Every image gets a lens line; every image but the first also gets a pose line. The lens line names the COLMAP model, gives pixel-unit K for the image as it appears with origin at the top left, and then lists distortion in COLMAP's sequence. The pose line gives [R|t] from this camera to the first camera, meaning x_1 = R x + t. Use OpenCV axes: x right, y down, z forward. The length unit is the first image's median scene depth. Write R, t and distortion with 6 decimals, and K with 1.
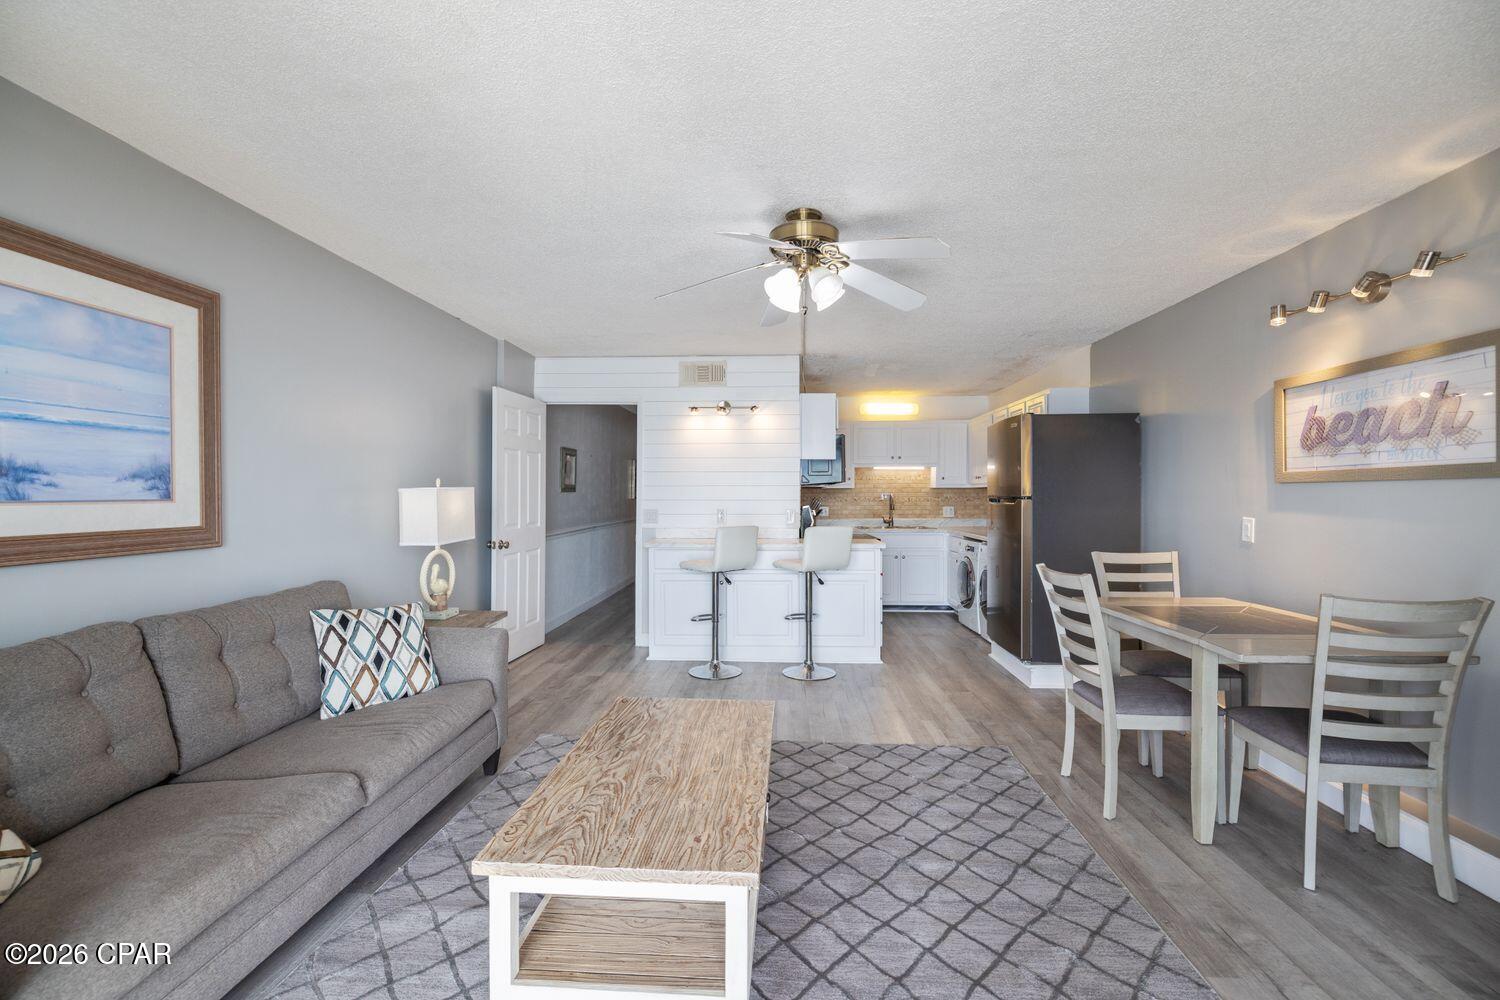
lens RADIAL K [[636.9, 0, 749.1], [0, 636.9, 504.4], [0, 0, 1]] dist [-0.000504, -0.000365]
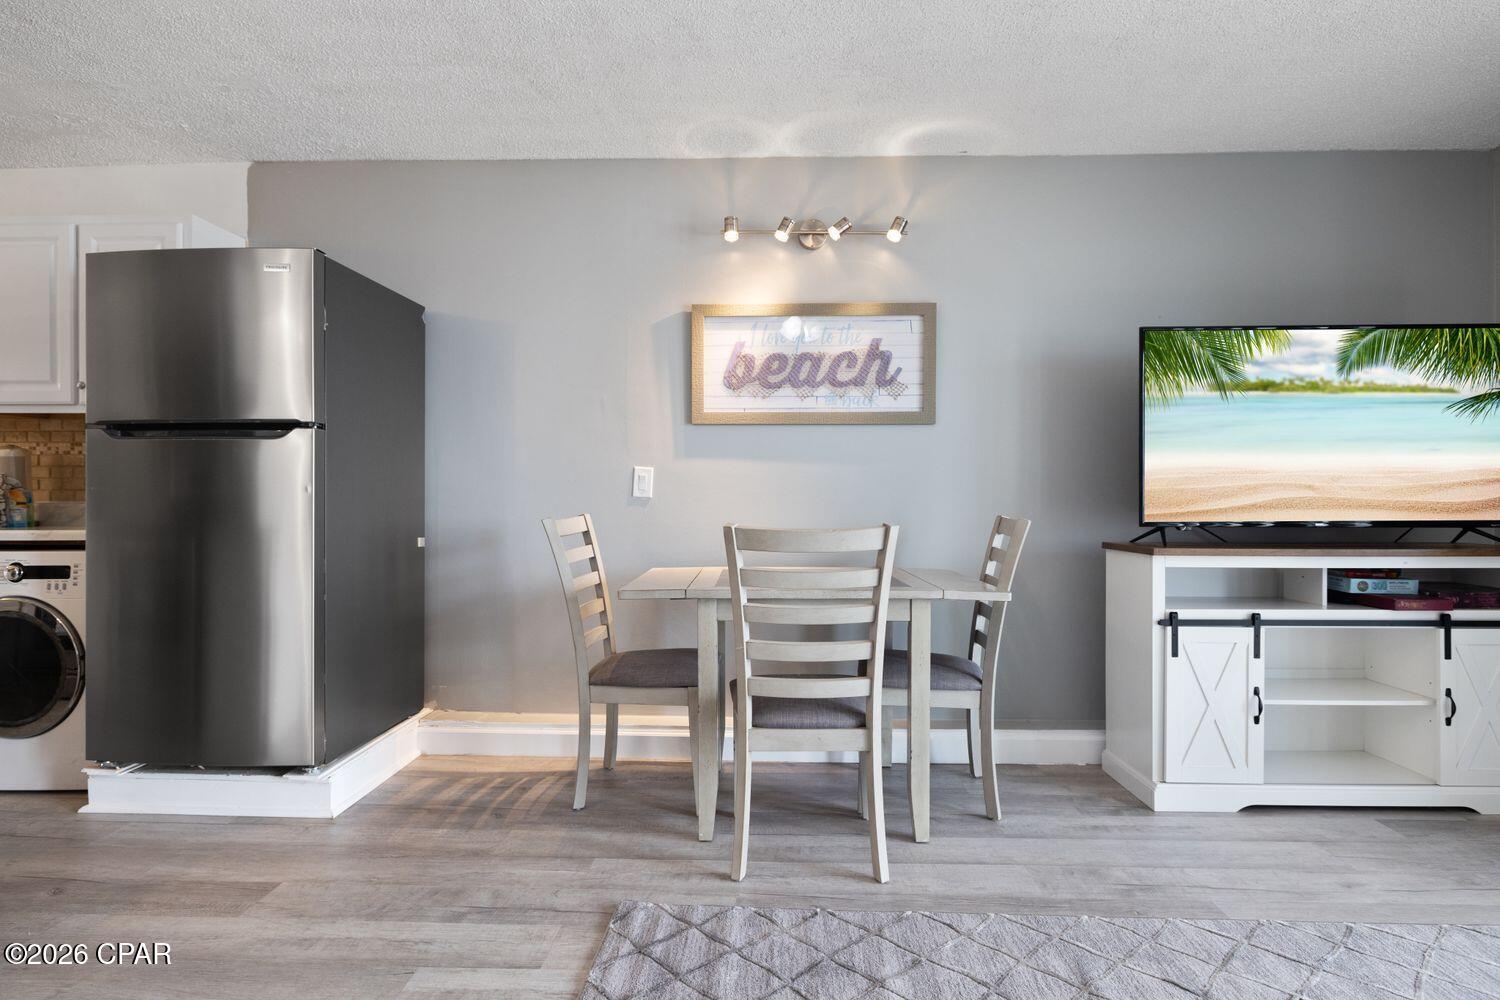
lens RADIAL K [[767.5, 0, 749.9], [0, 767.5, 503.1], [0, 0, 1]] dist [-0.000855, -0.000150]
pose [[-0.019588, -0.003388, 0.999802, -0.228279], [0.012724, 0.999912, 0.003638, 0.076969], [-0.999727, 0.012793, -0.019543, 1.048398]]
